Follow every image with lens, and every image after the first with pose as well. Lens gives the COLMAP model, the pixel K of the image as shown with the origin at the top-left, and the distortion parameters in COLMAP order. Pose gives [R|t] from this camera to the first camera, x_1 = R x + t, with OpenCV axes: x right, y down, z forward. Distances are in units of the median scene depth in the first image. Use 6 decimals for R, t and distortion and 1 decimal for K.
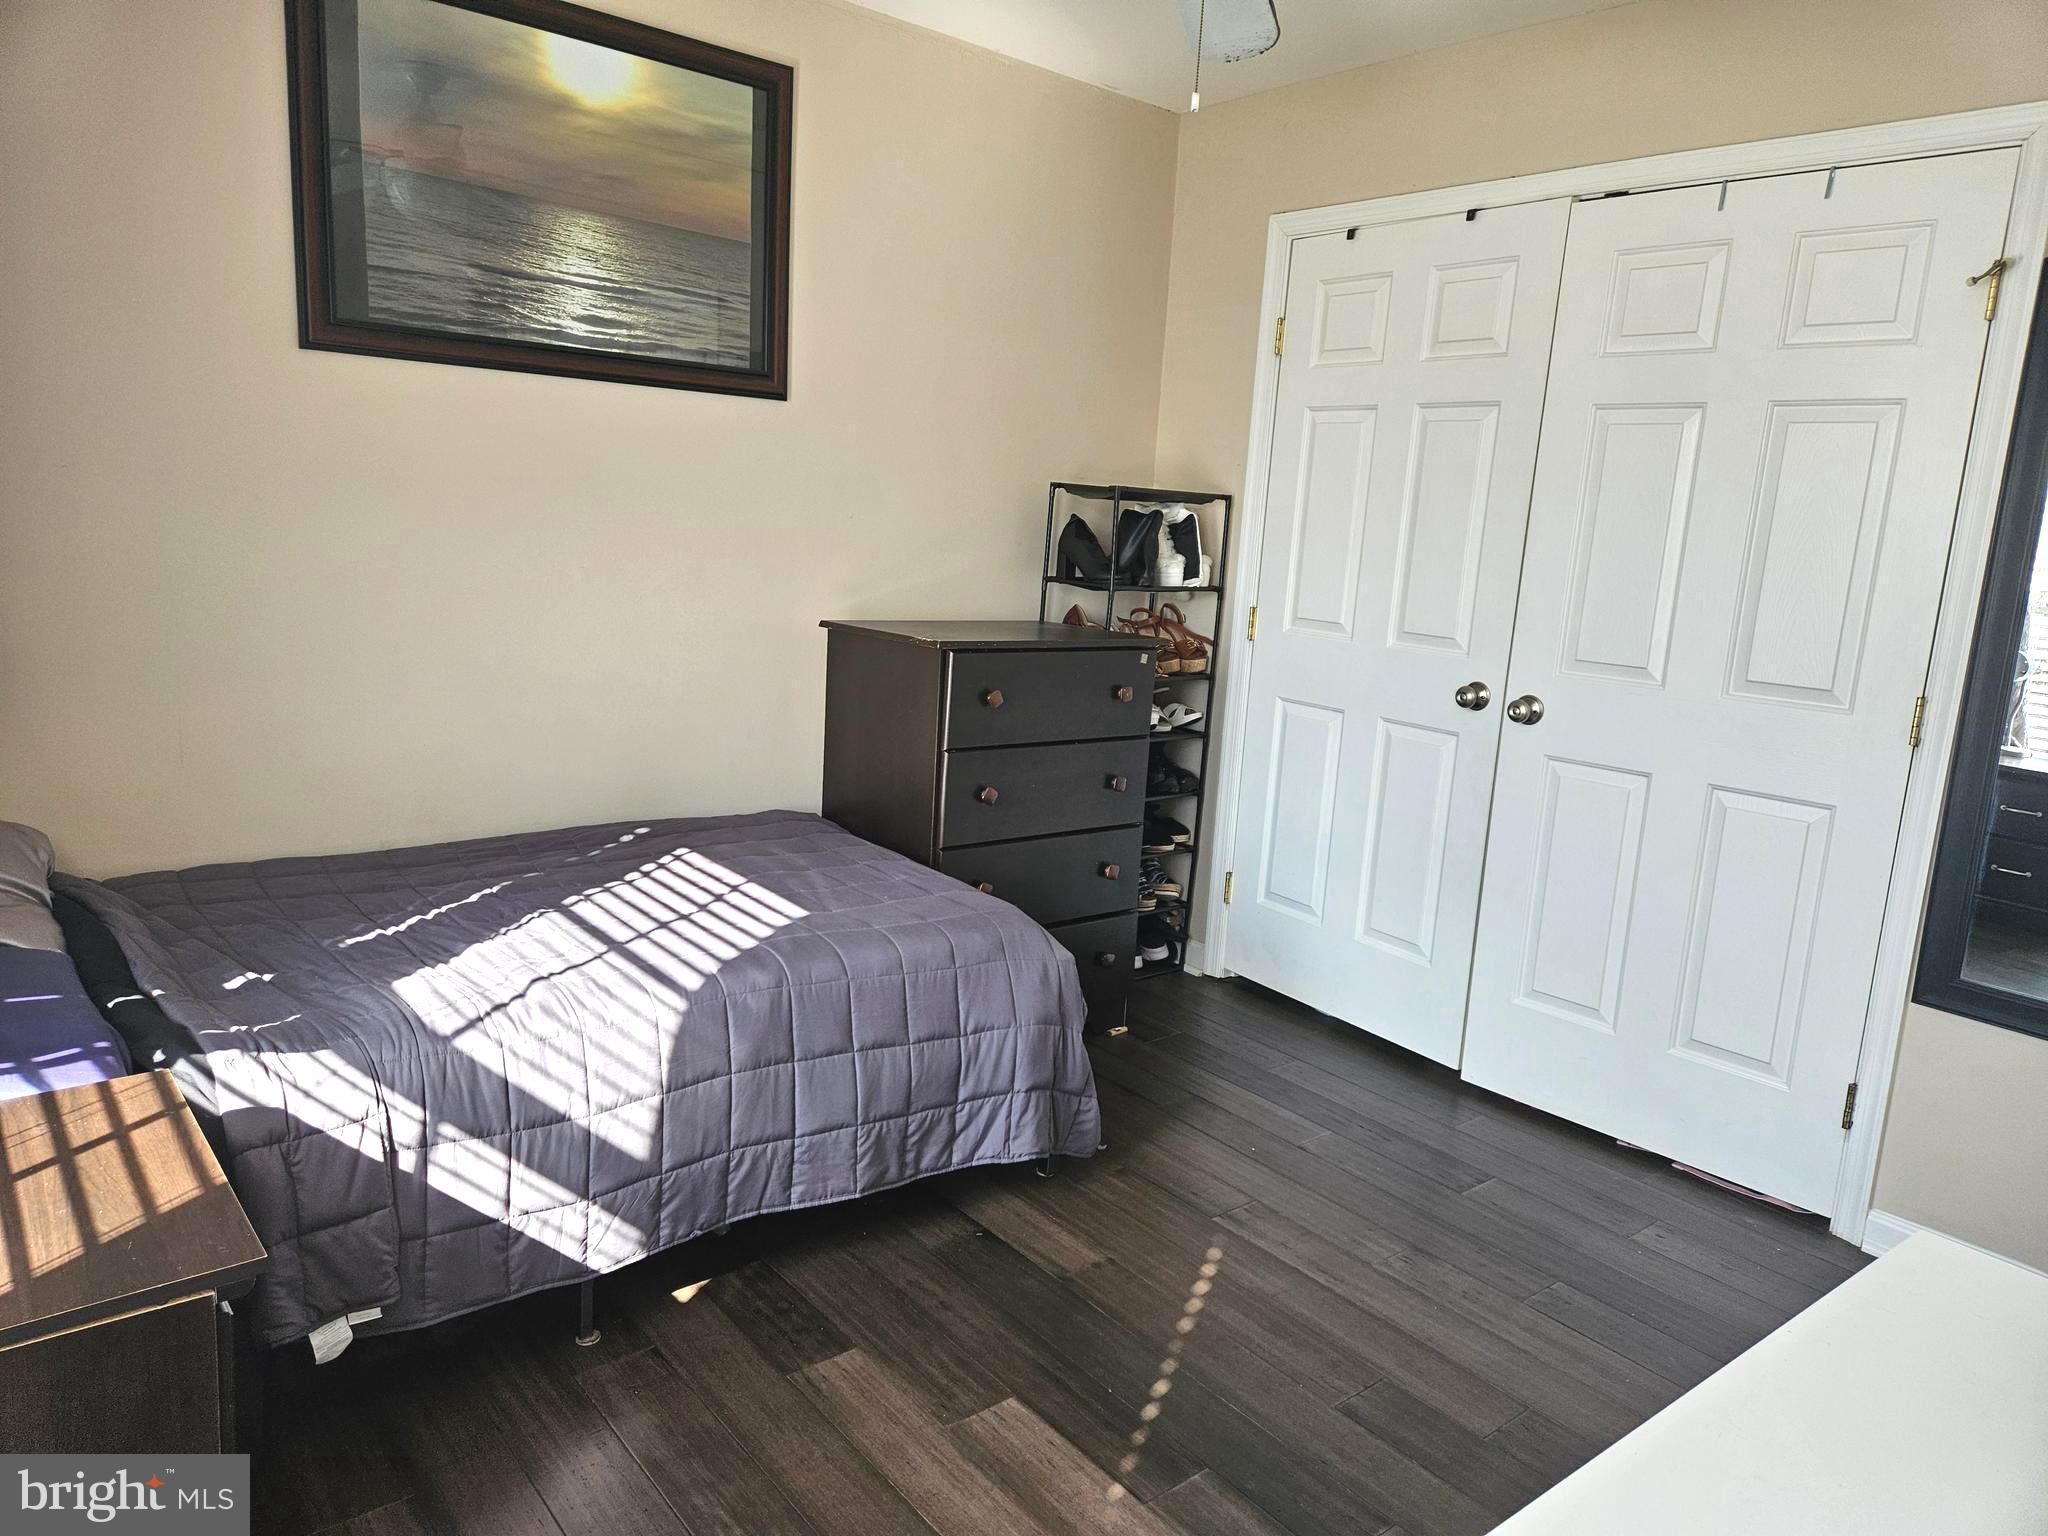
lens RADIAL K [[1366.6, 0, 1029.1], [0, 1366.6, 779.9], [0, 0, 1]] dist [0.089837, -0.081984]
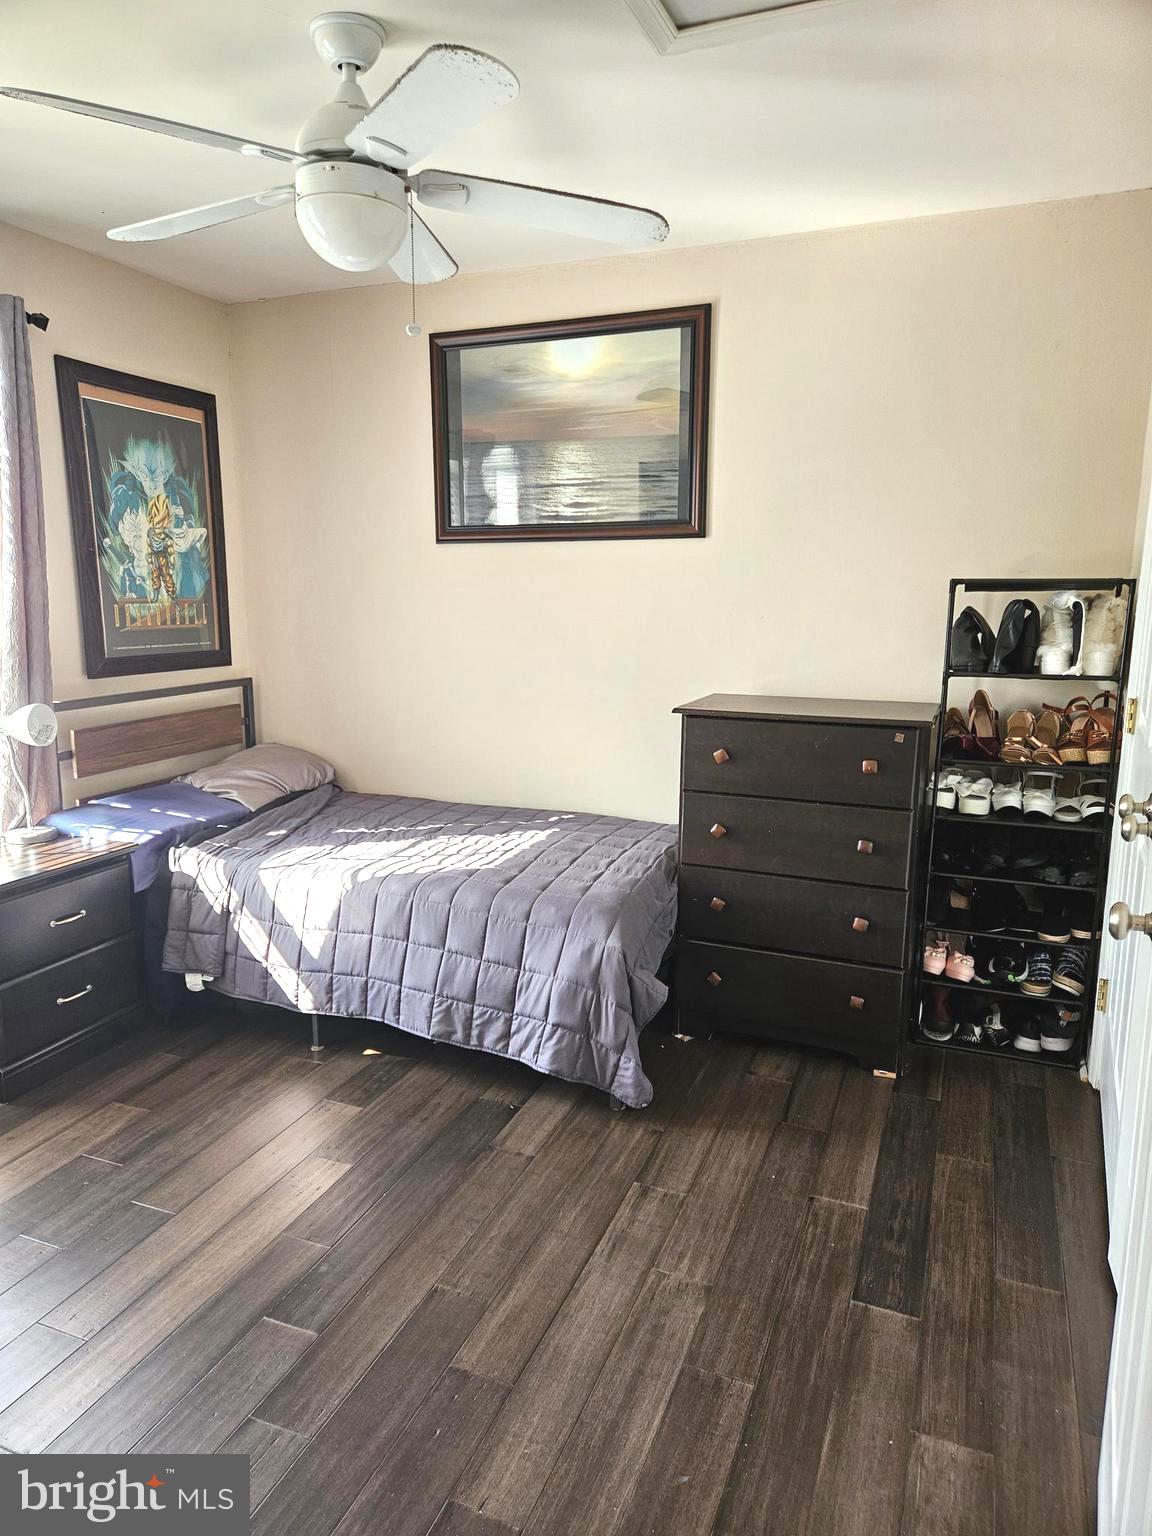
lens RADIAL K [[1025.0, 0, 569.2], [0, 1025.0, 805.2], [0, 0, 1]] dist [0.089837, -0.081984]
pose [[0.471312, 0.124829, -0.873088, 0.843201], [-0.150024, 0.986854, 0.060108, -0.054978], [0.869113, 0.102654, 0.483843, 0.462434]]
